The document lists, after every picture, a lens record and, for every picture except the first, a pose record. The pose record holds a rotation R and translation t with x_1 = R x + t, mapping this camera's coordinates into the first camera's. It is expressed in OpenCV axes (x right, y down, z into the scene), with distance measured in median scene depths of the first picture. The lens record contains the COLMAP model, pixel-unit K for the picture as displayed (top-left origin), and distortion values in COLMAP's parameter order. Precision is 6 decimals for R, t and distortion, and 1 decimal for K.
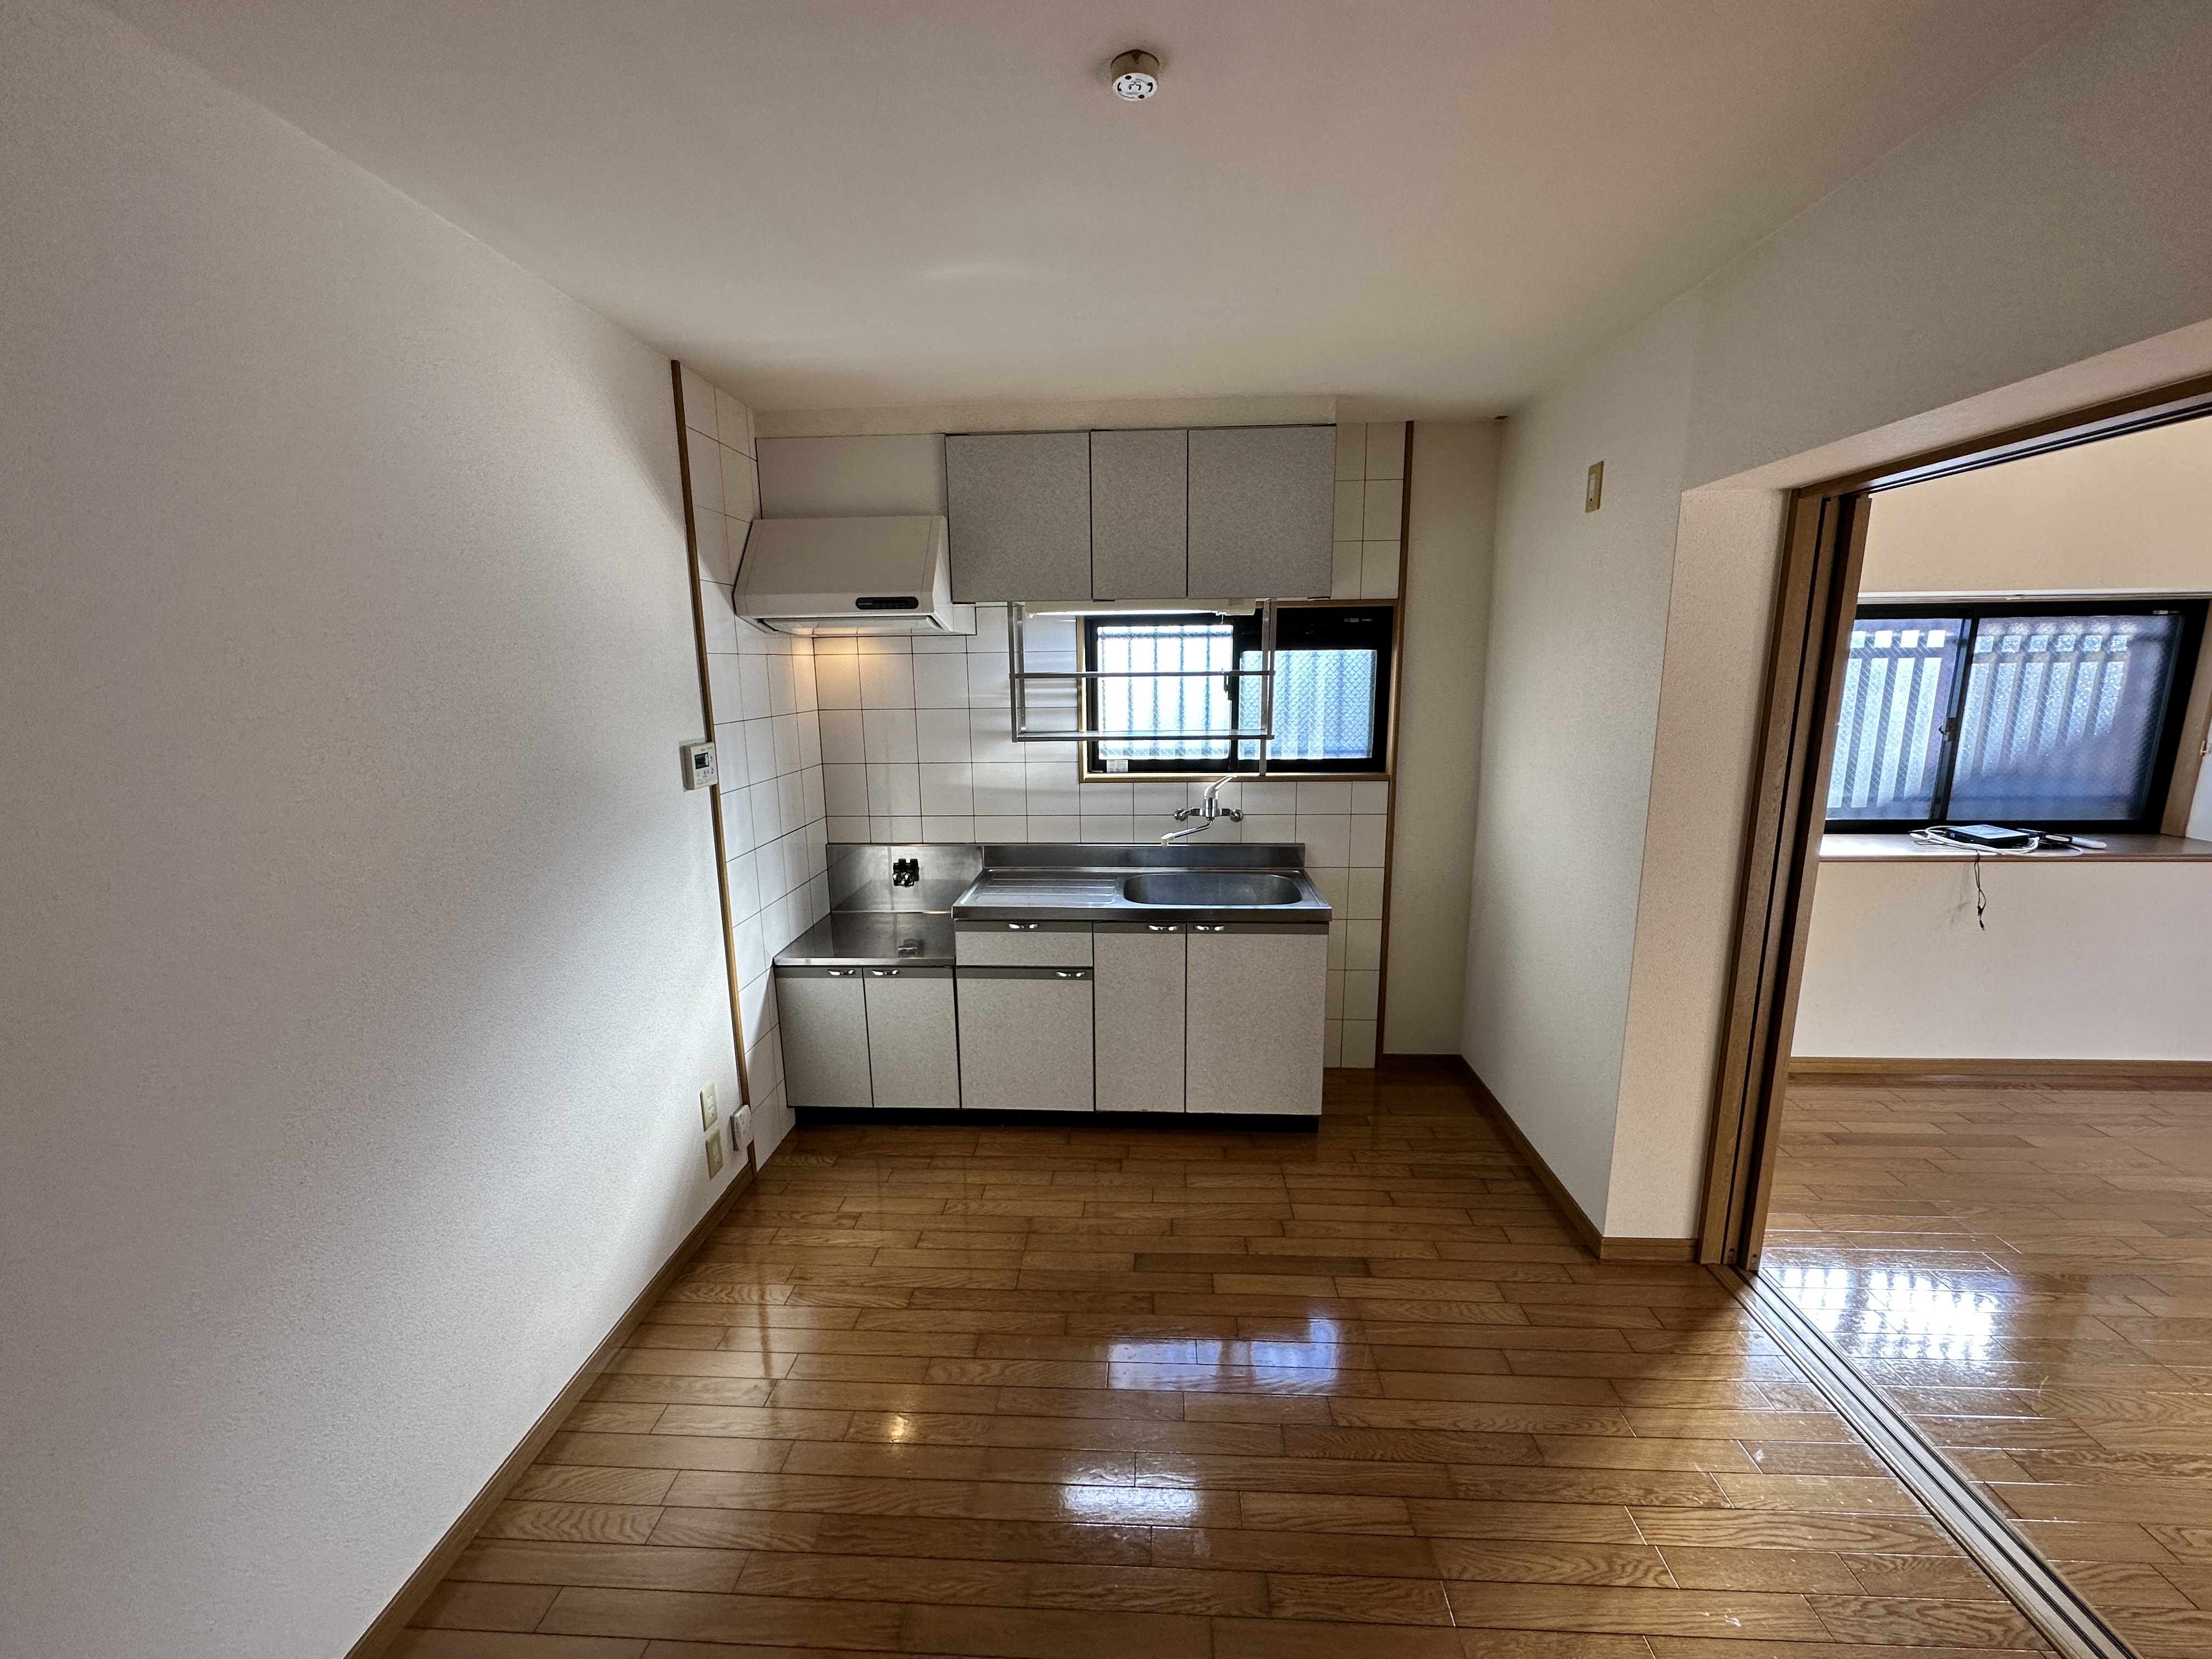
lens RADIAL K [[880.3, 0, 1116.5], [0, 880.3, 828.4], [0, 0, 1]] dist [0.003503, -0.001037]
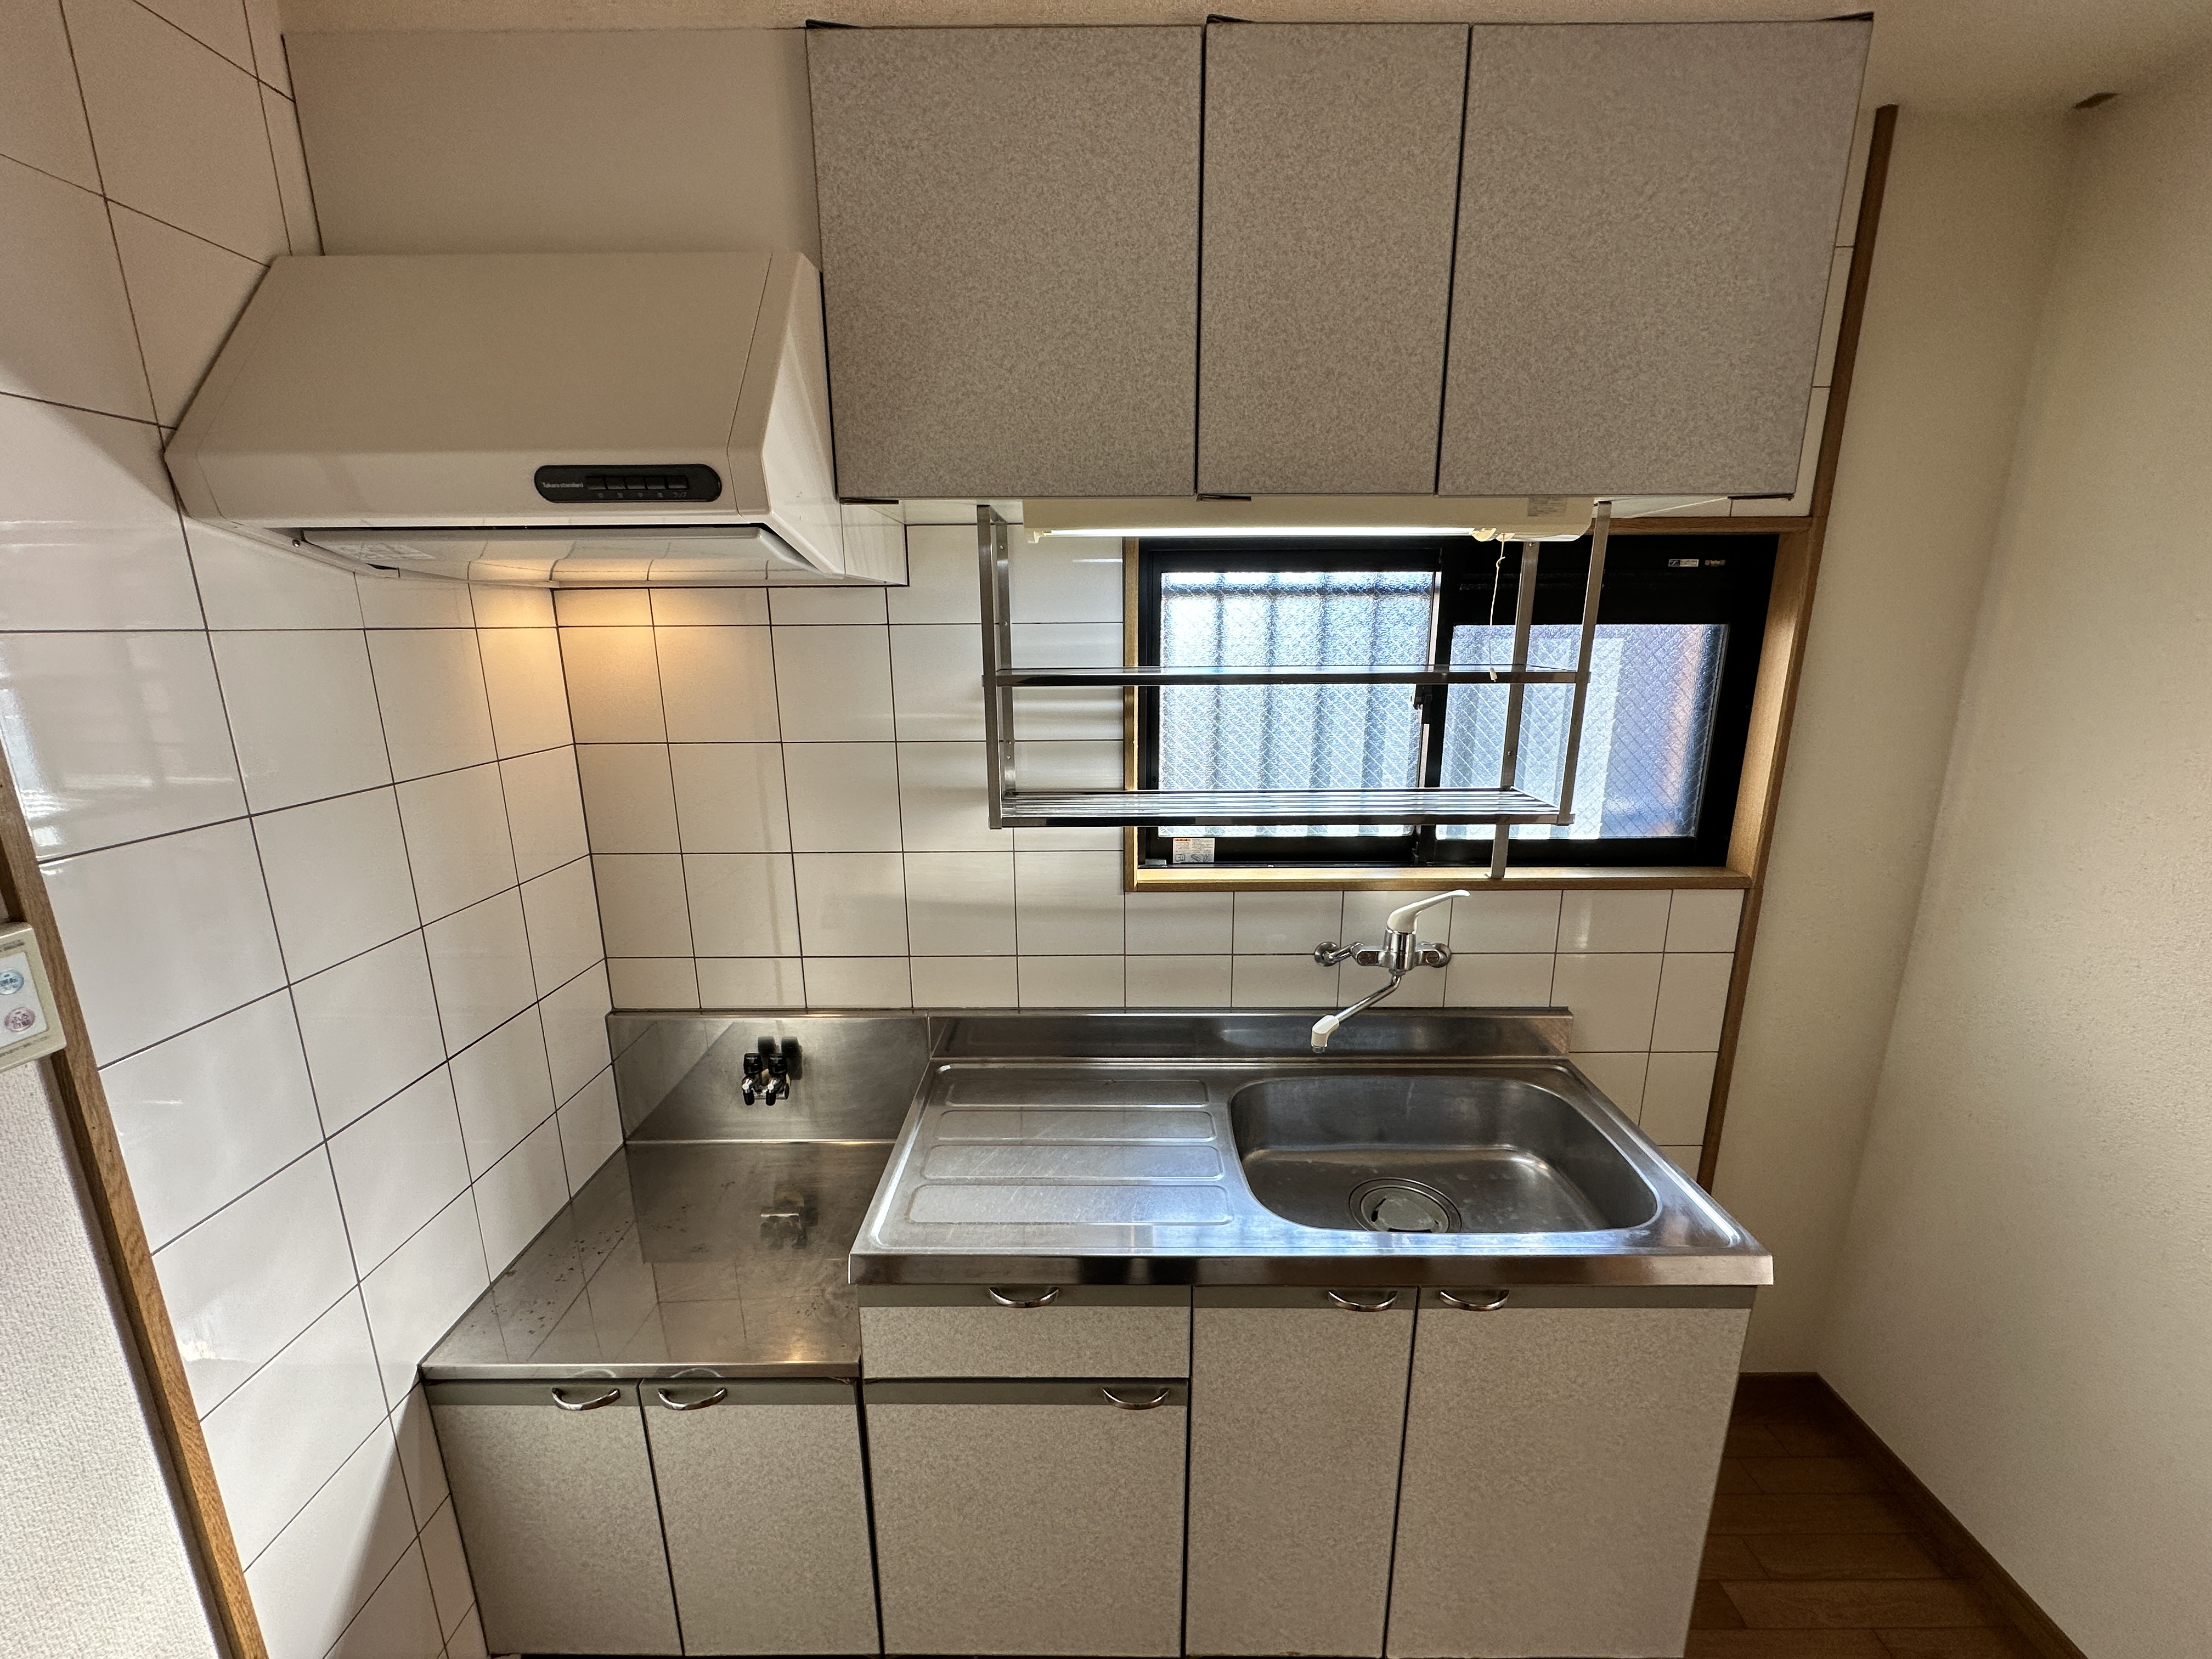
lens RADIAL K [[880.3, 0, 1115.1], [0, 880.3, 830.8], [0, 0, 1]] dist [0.003503, -0.001037]
pose [[0.998867, -0.002354, 0.047535, -0.081736], [0.000277, 0.999047, 0.043656, -0.124317], [-0.047592, -0.043593, 0.997915, 0.588136]]
